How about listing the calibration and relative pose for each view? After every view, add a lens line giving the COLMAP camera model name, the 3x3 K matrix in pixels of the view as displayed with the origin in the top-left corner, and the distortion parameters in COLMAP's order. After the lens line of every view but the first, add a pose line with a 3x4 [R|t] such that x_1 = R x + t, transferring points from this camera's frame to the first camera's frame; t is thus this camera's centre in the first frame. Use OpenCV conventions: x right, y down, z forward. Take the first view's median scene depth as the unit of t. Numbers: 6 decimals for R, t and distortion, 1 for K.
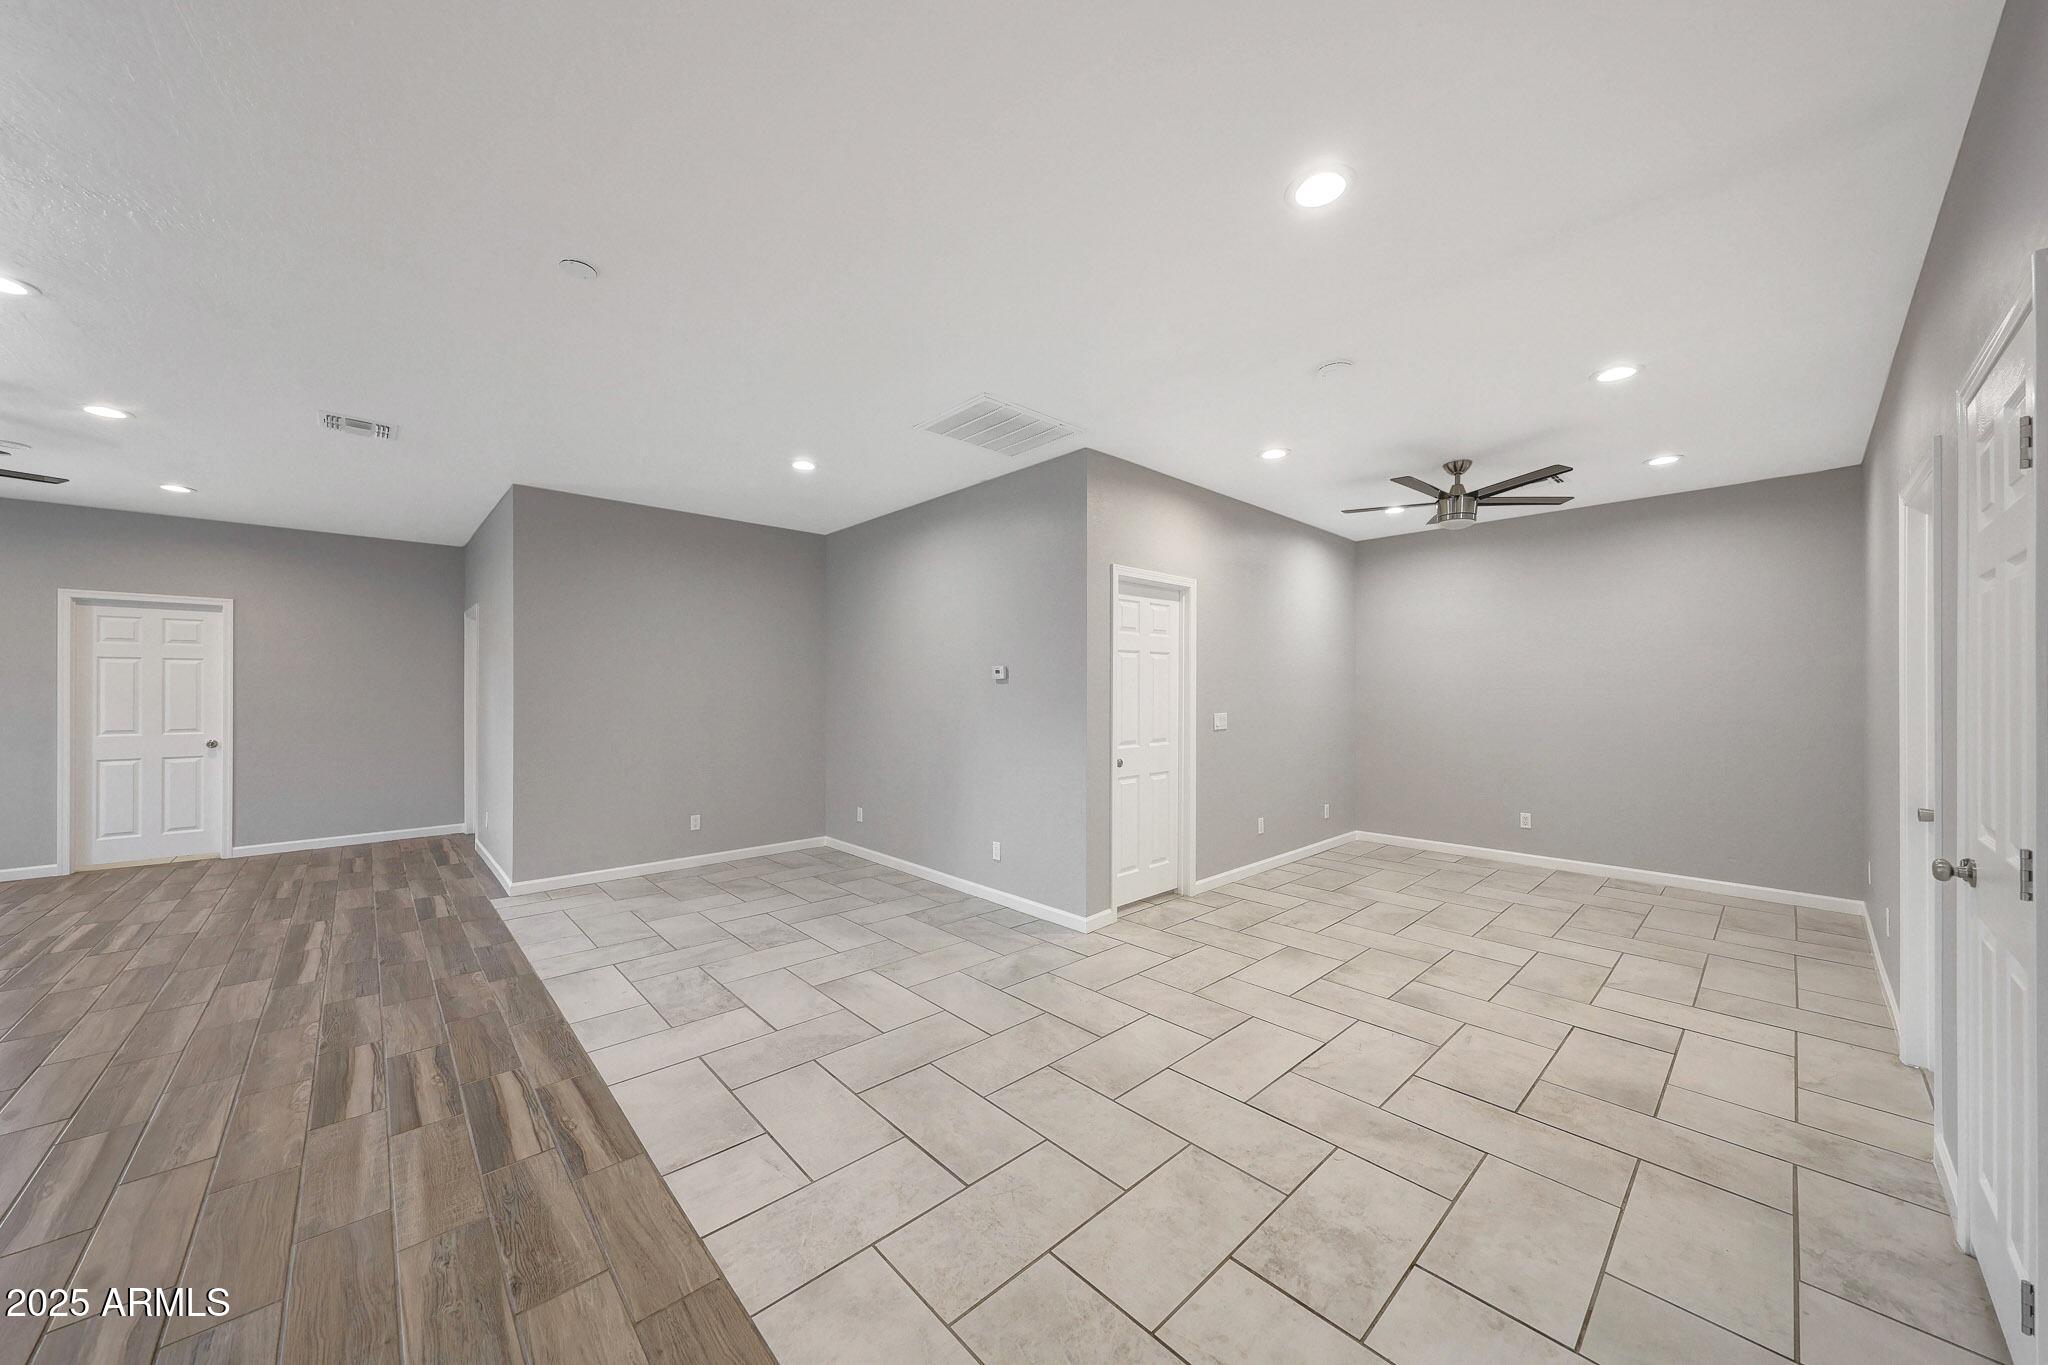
lens RADIAL K [[703.6, 0, 1009.8], [0, 703.6, 691.7], [0, 0, 1]] dist [0.000892, 0.000152]
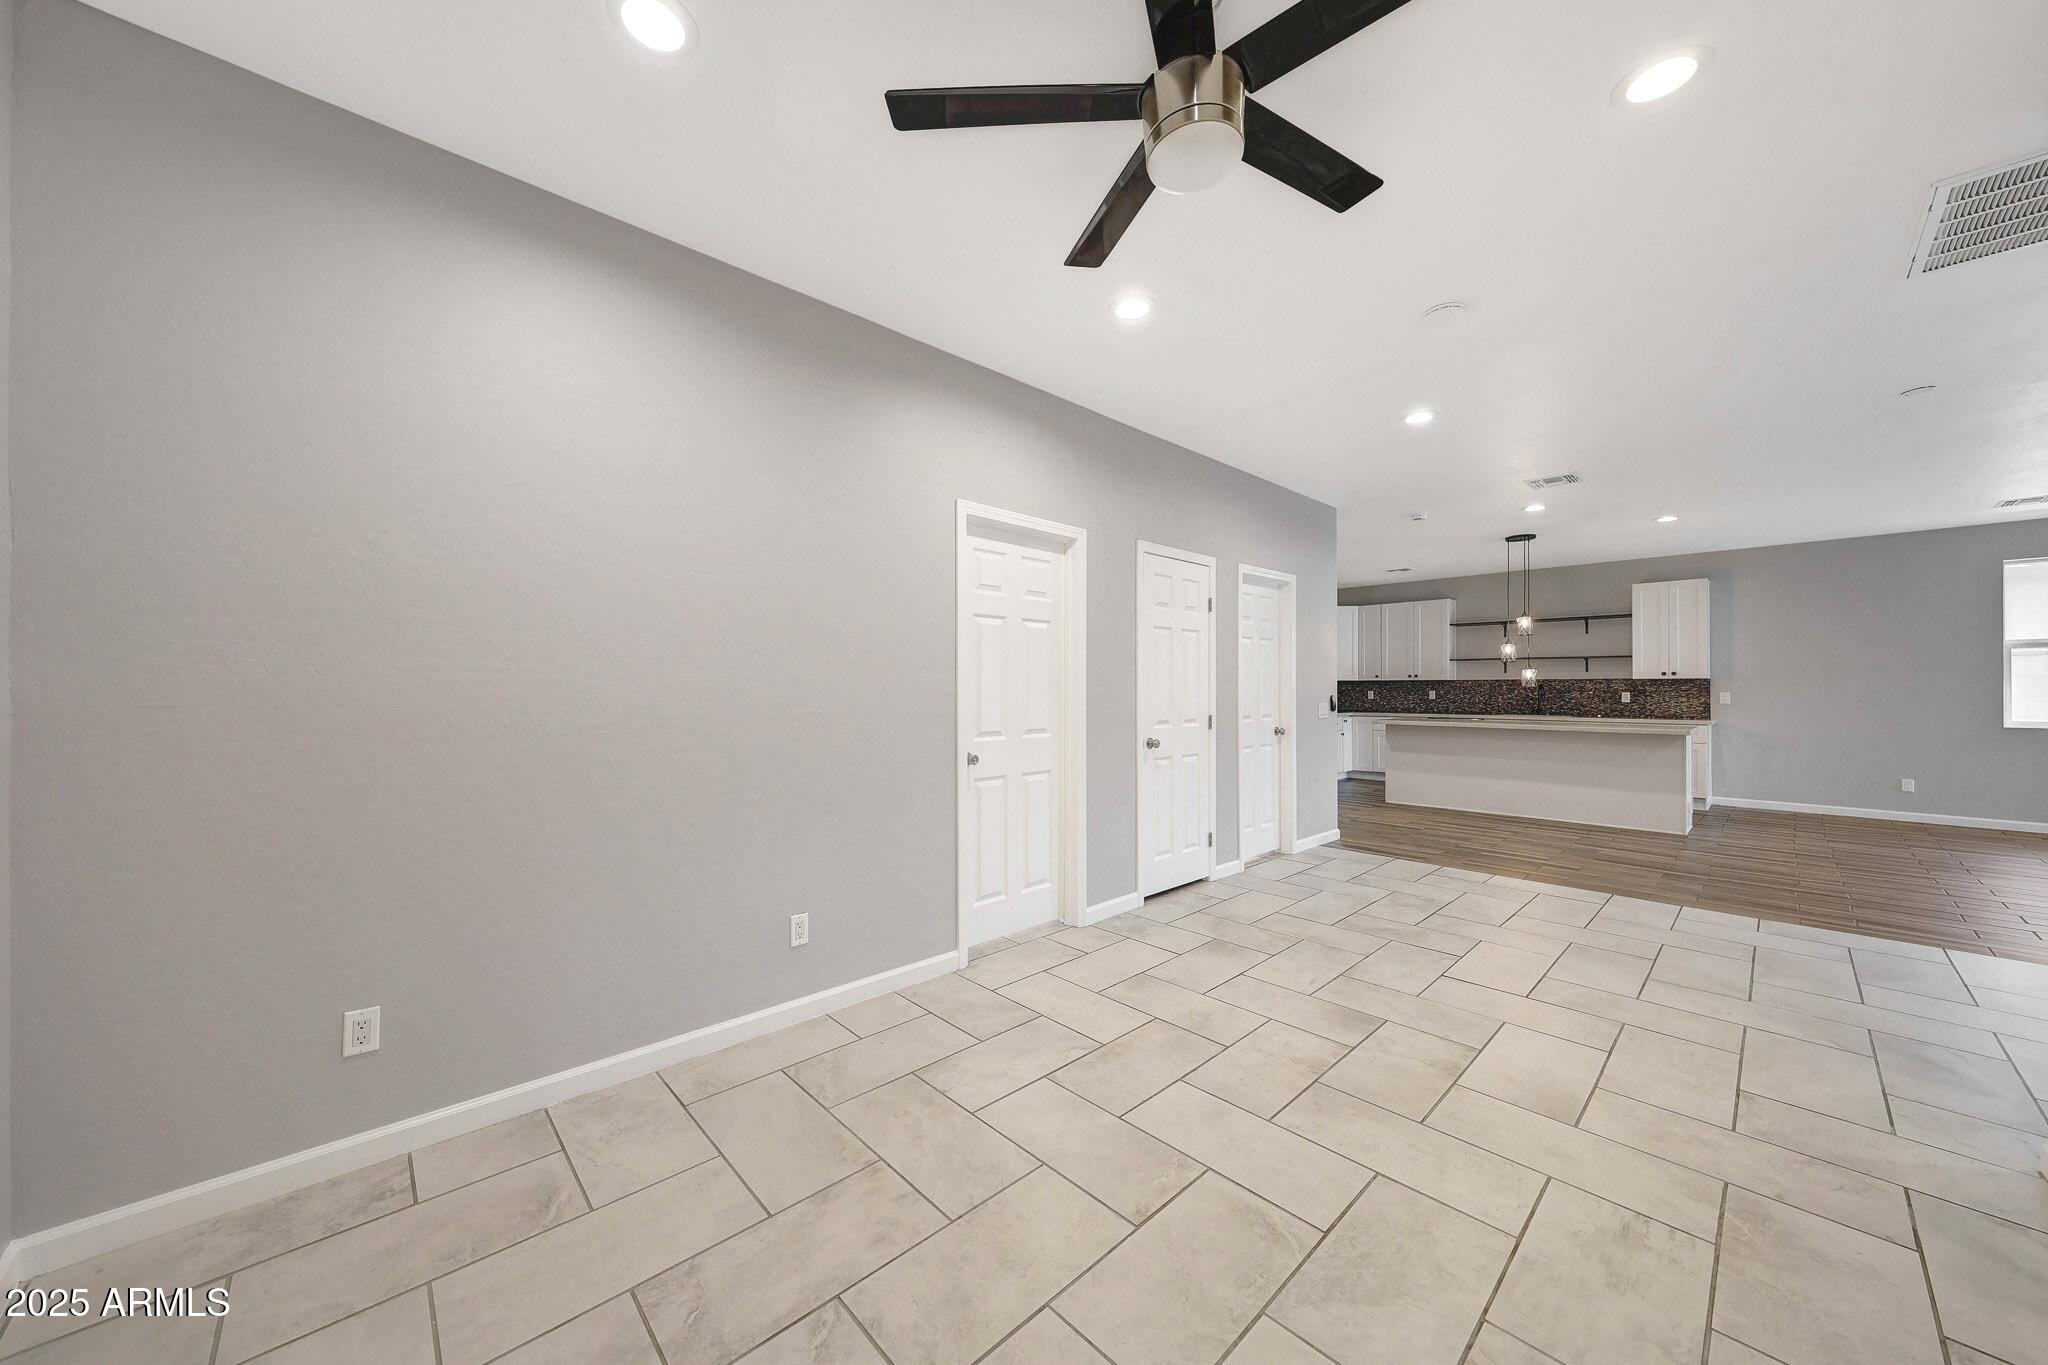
lens RADIAL K [[703.6, 0, 1009.8], [0, 703.6, 691.7], [0, 0, 1]] dist [0.000892, 0.000152]
pose [[-0.999967, -0.004321, -0.006934, 0.816925], [-0.004350, 0.999981, 0.004291, 0.030587], [0.006915, 0.004321, -0.999967, 1.506617]]
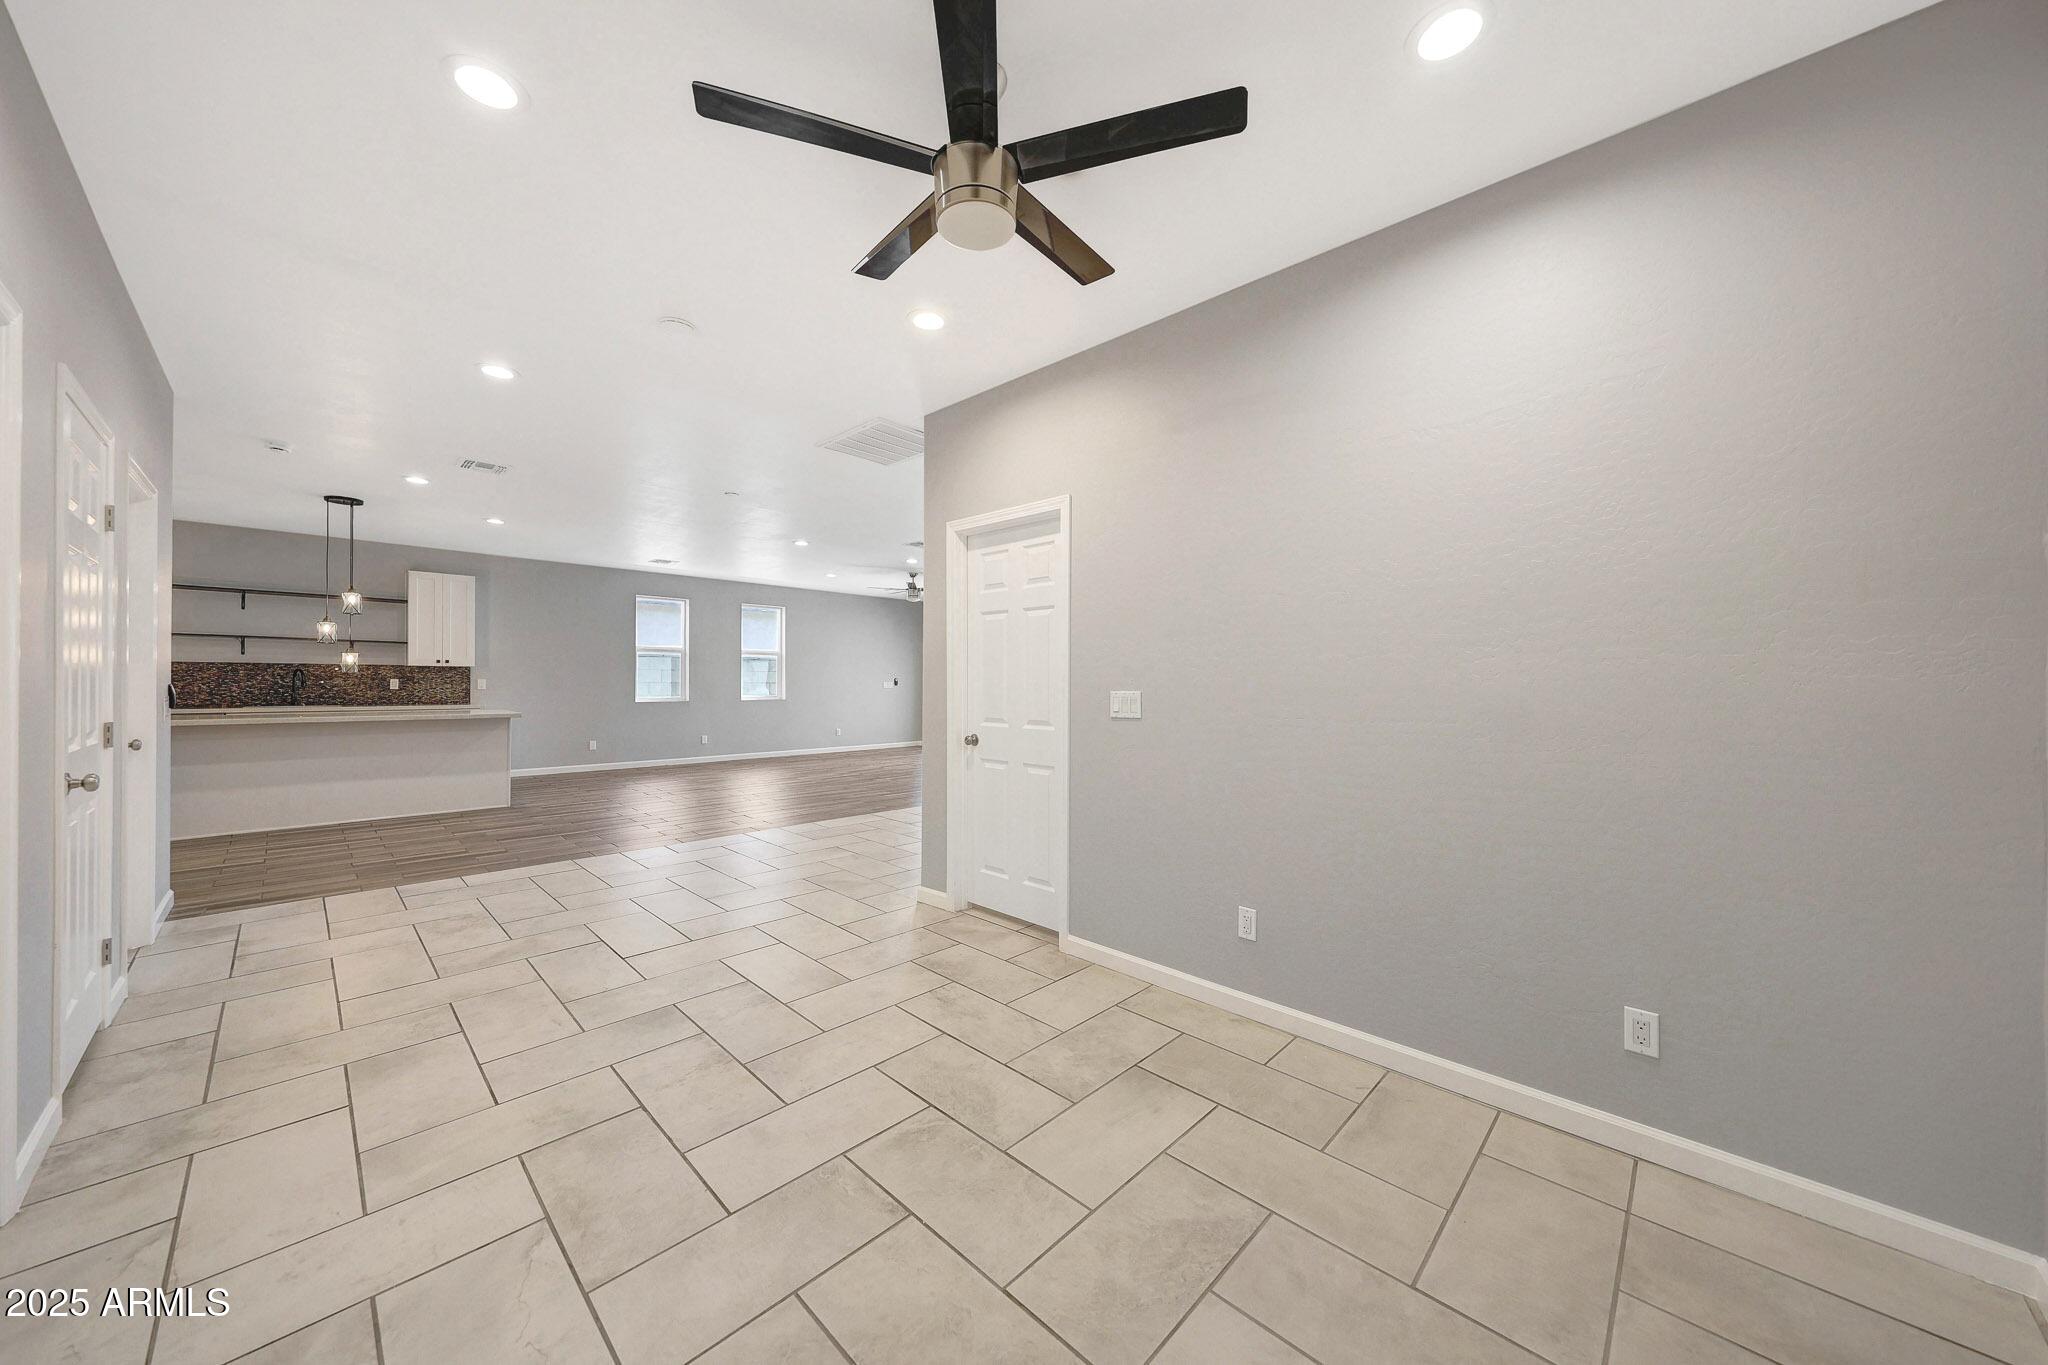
lens RADIAL K [[717.0, 0, 1024.0], [0, 717.0, 682.5], [0, 0, 1]] dist [0.000577, 0.000009]
pose [[0.062787, -0.000398, -0.998027, 1.178788], [-0.007643, 0.999970, -0.000880, 0.031309], [0.997998, 0.007683, 0.062782, 1.119674]]
